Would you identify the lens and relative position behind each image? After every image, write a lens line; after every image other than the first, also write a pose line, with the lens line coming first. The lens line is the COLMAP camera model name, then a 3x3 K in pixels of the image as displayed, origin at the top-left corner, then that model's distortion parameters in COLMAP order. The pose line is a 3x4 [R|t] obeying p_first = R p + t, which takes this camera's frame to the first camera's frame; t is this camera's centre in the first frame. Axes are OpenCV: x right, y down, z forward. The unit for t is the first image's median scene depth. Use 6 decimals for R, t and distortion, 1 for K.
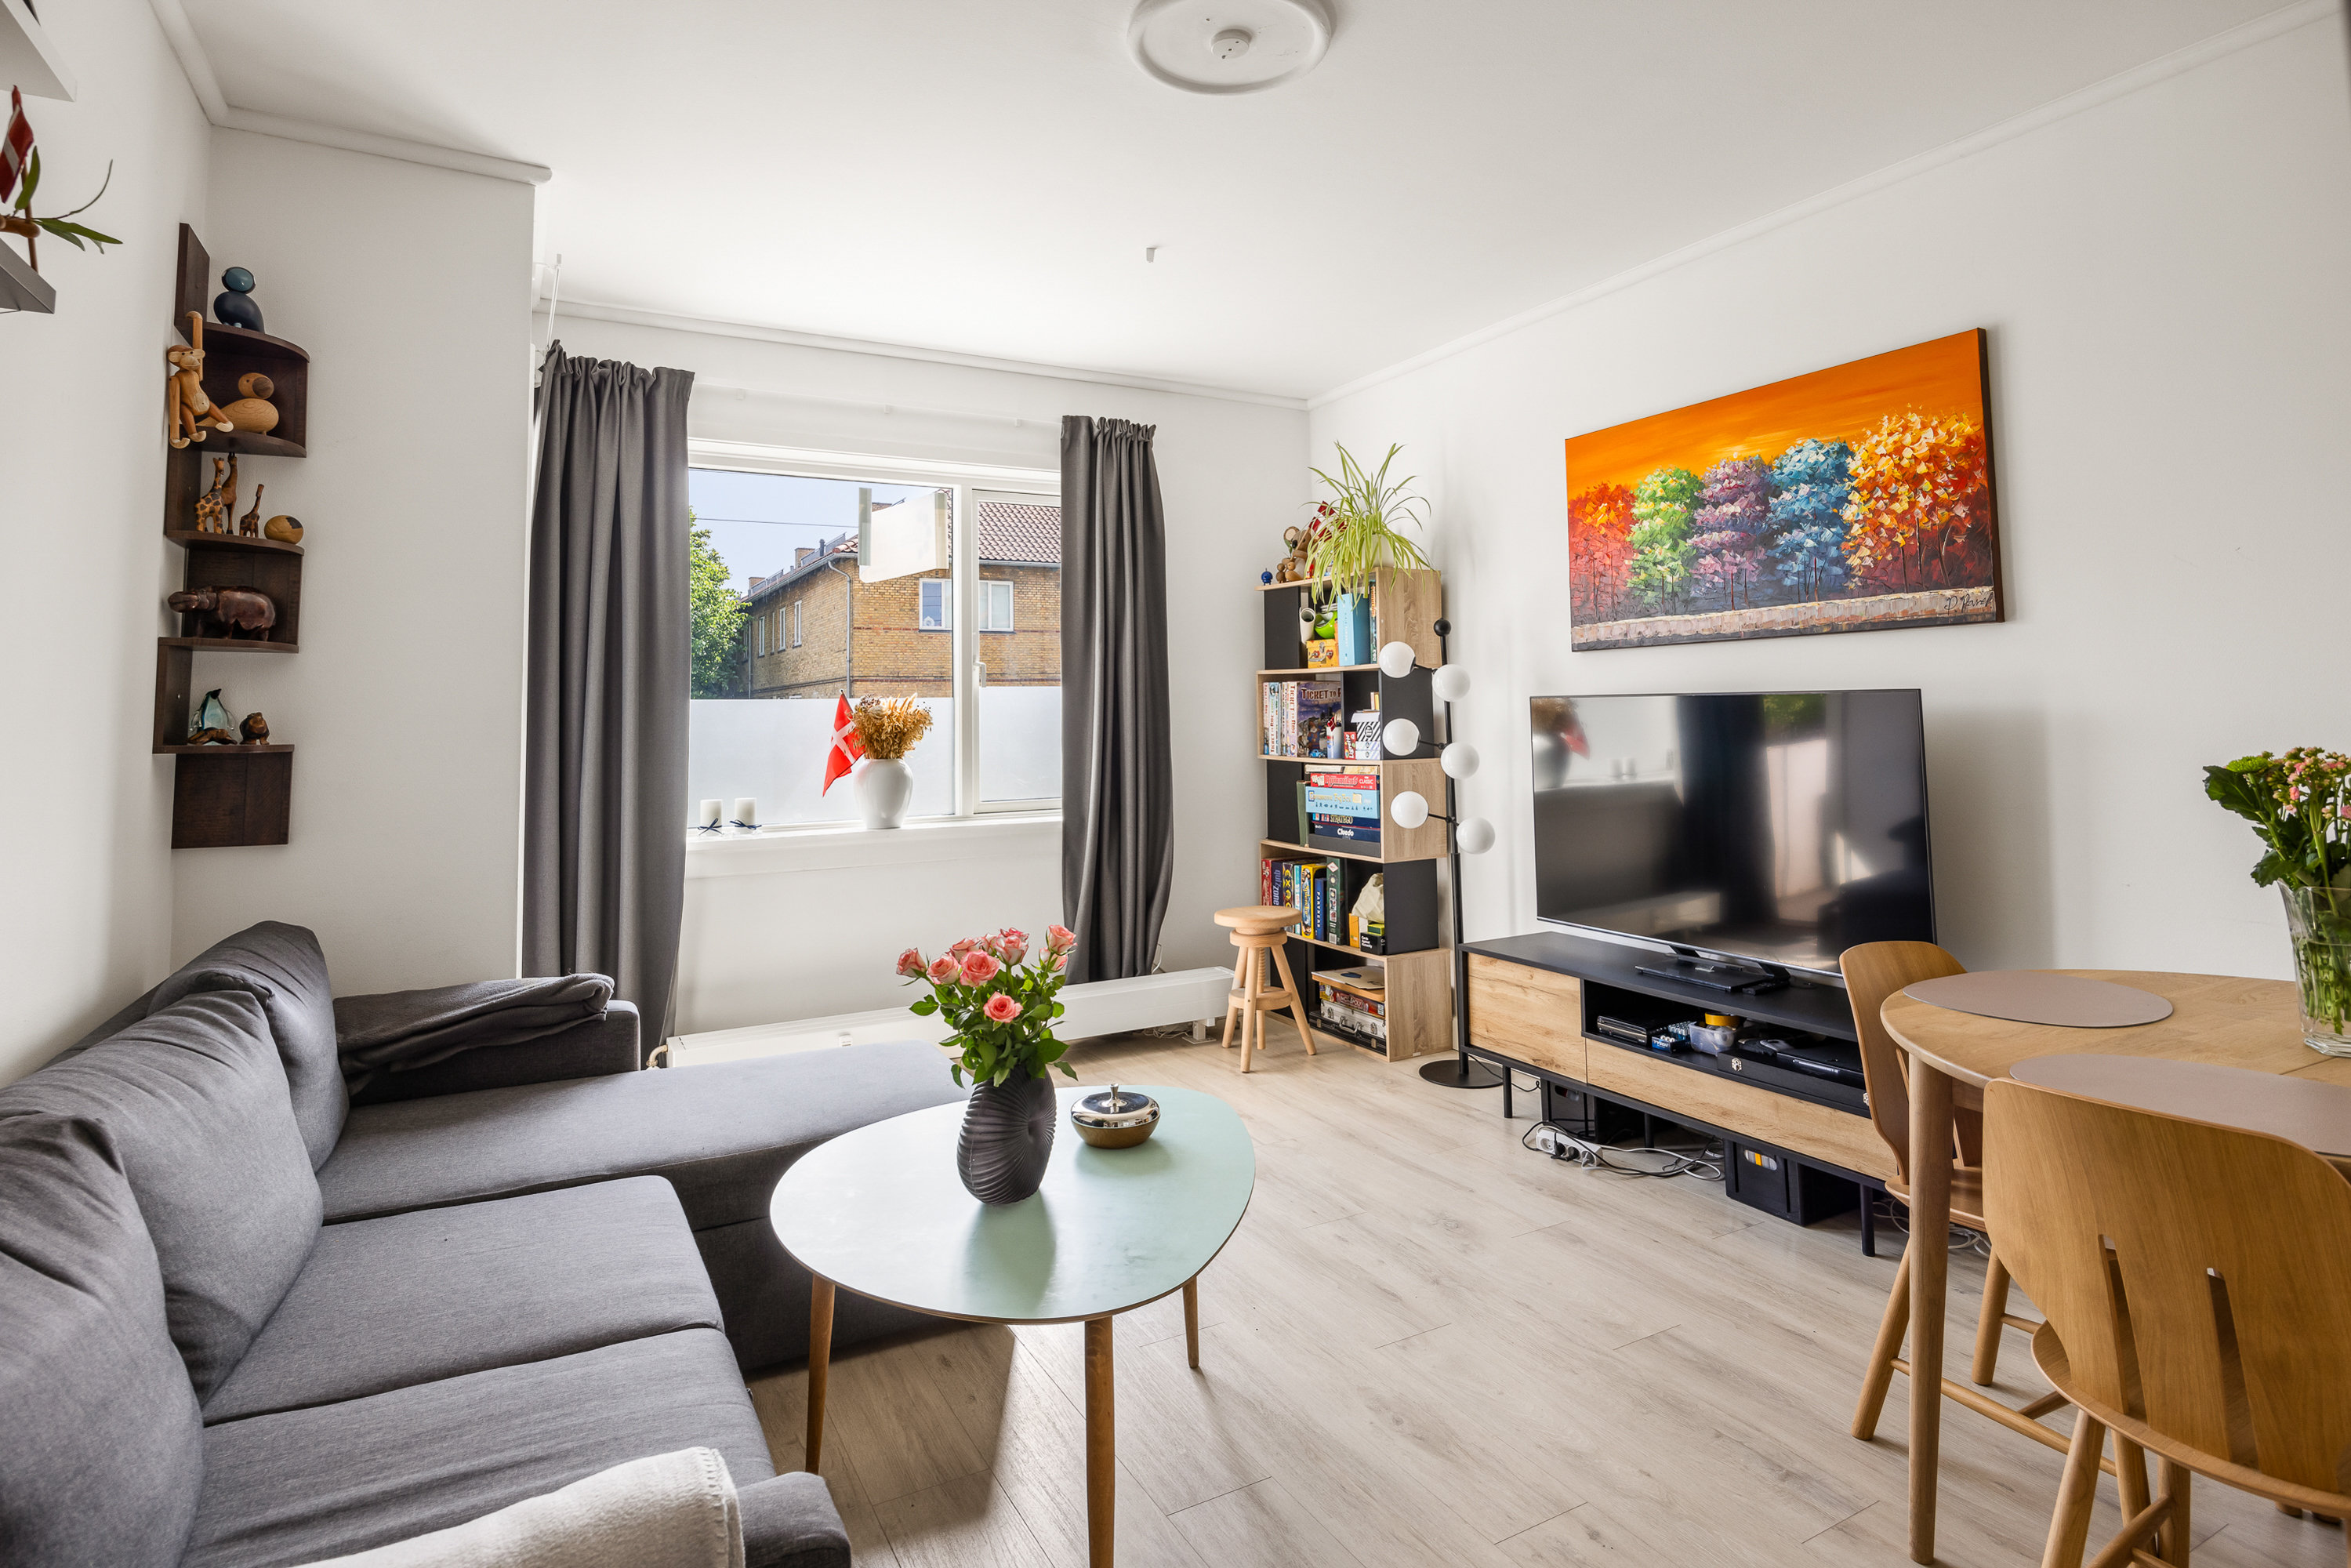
lens RADIAL K [[1152.8, 0, 1171.6], [0, 1152.8, 780.4], [0, 0, 1]] dist [-0.007058, -0.001357]
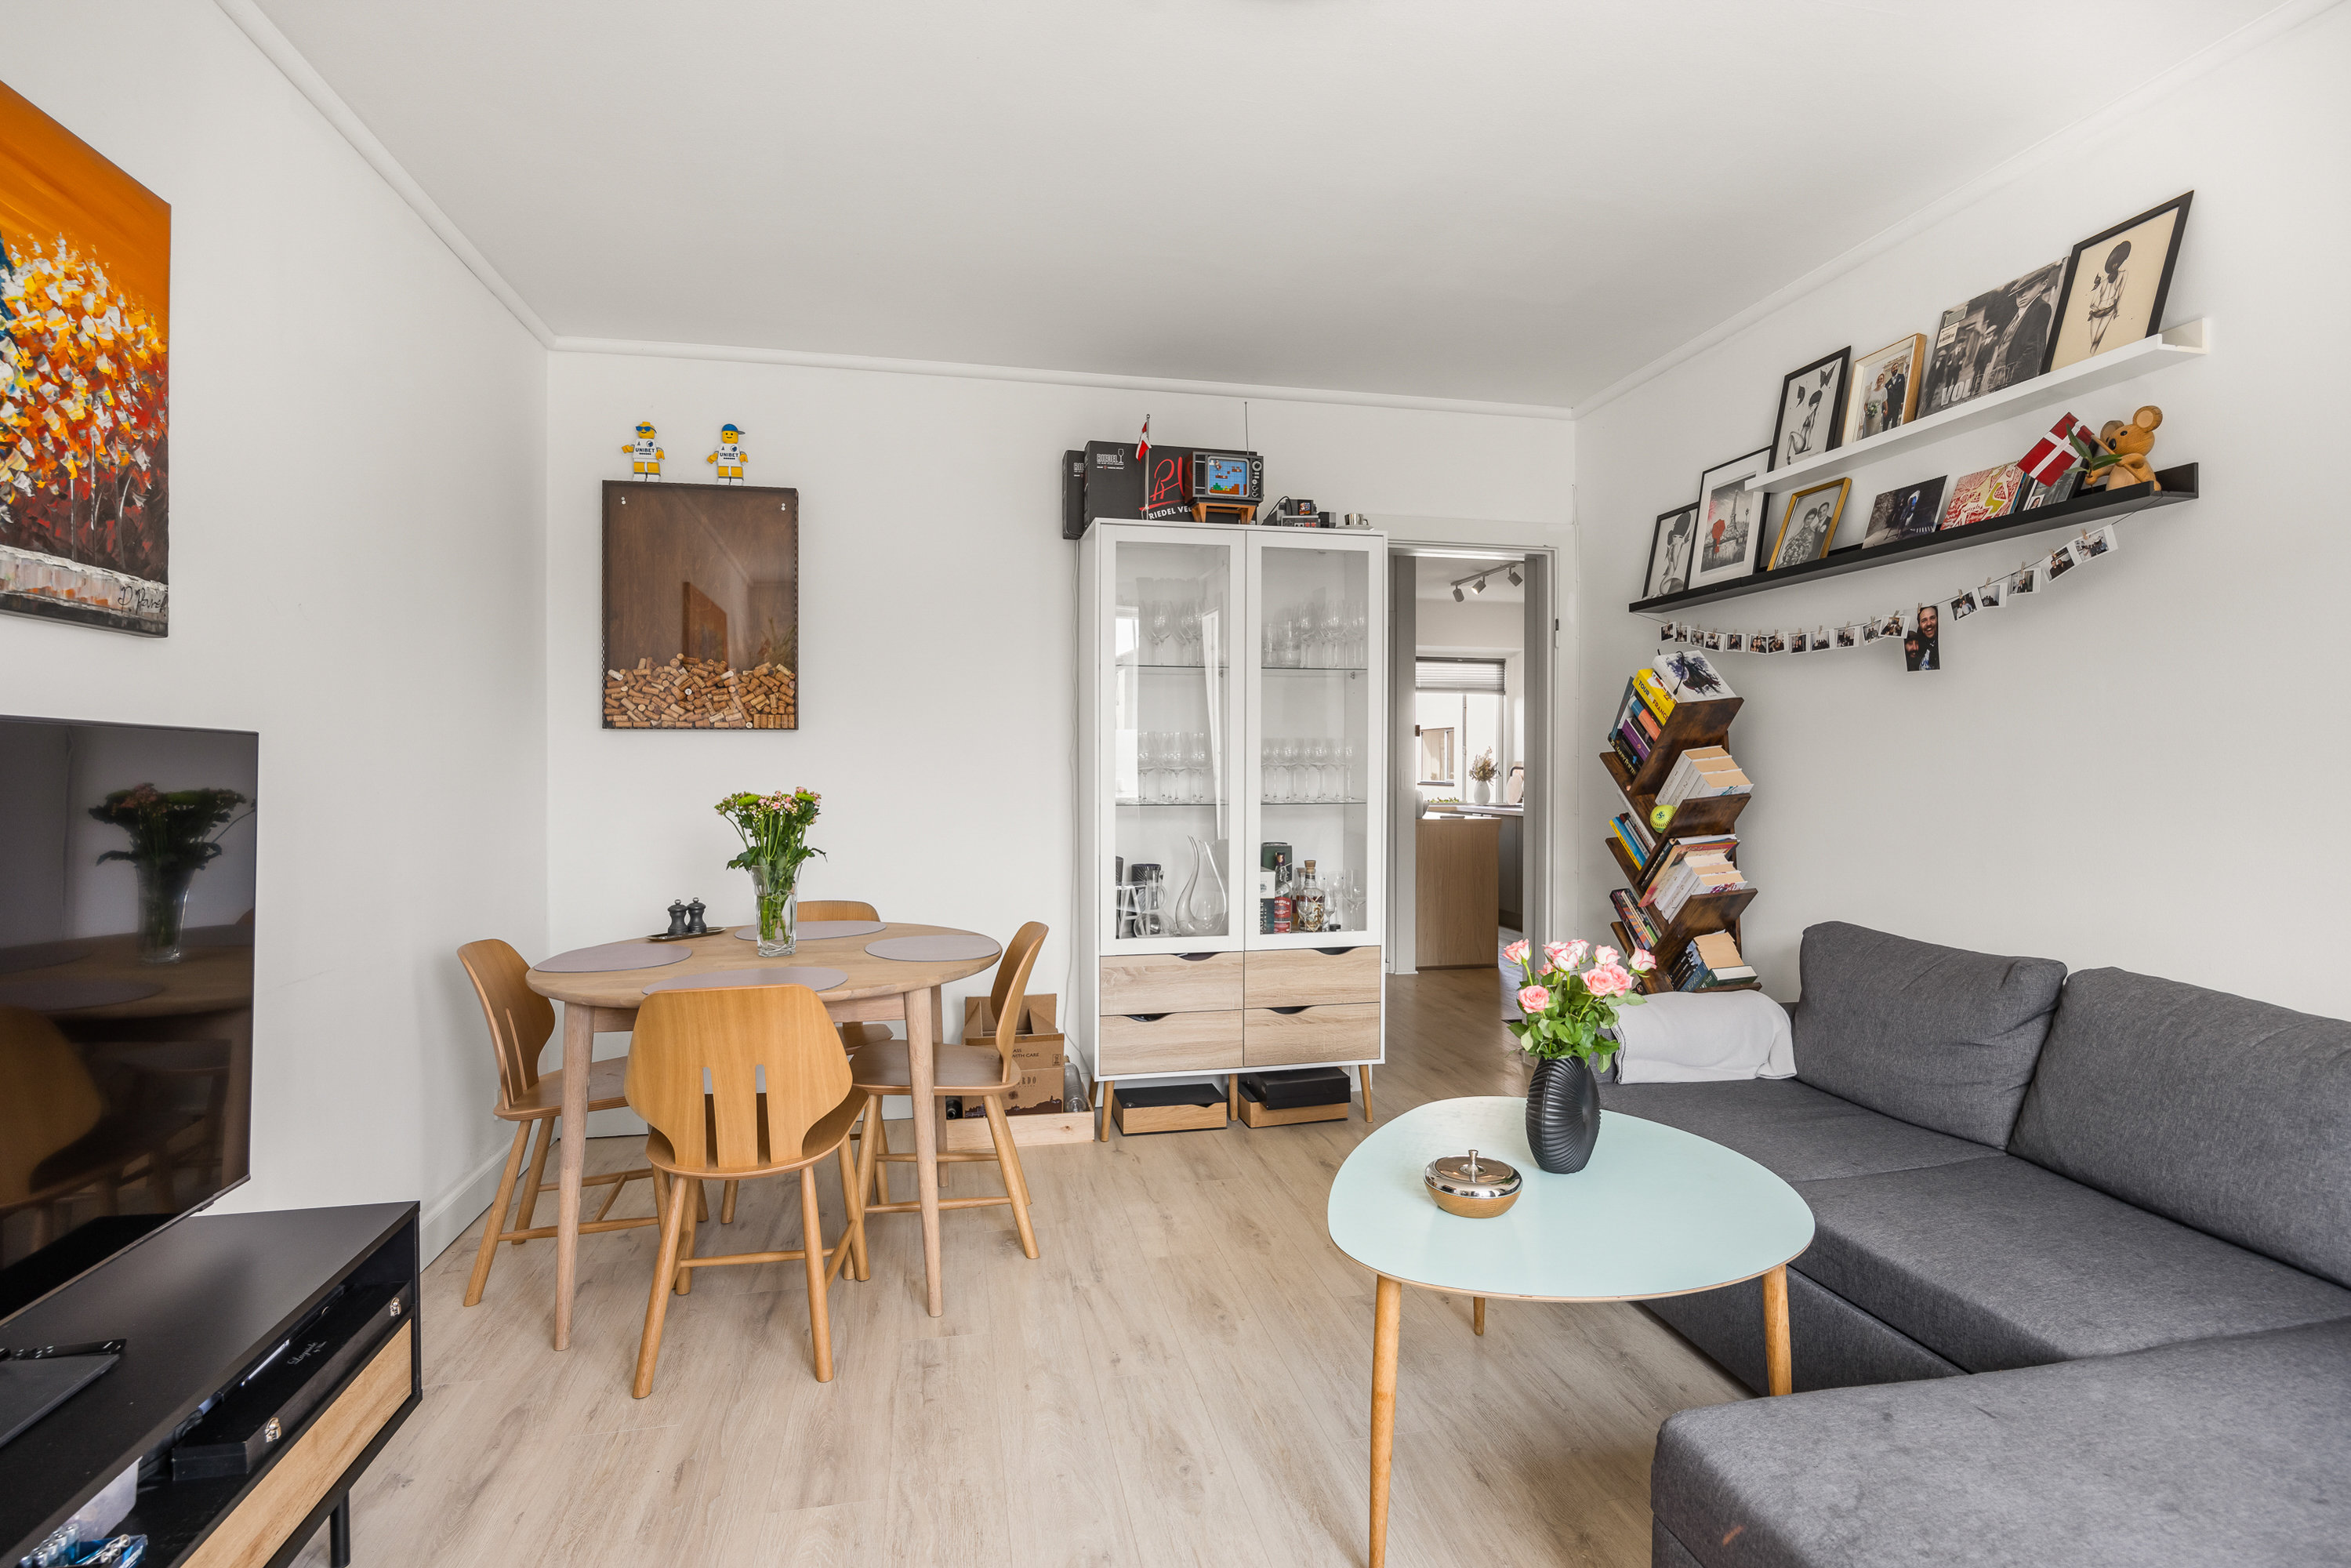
lens RADIAL K [[1152.8, 0, 1165.8], [0, 1152.8, 782.7], [0, 0, 1]] dist [-0.007058, -0.001357]
pose [[-0.958263, 0.003985, 0.285859, -0.055119], [0.022622, 0.997824, 0.061924, -0.075522], [-0.284990, 0.065806, -0.956269, 1.421592]]
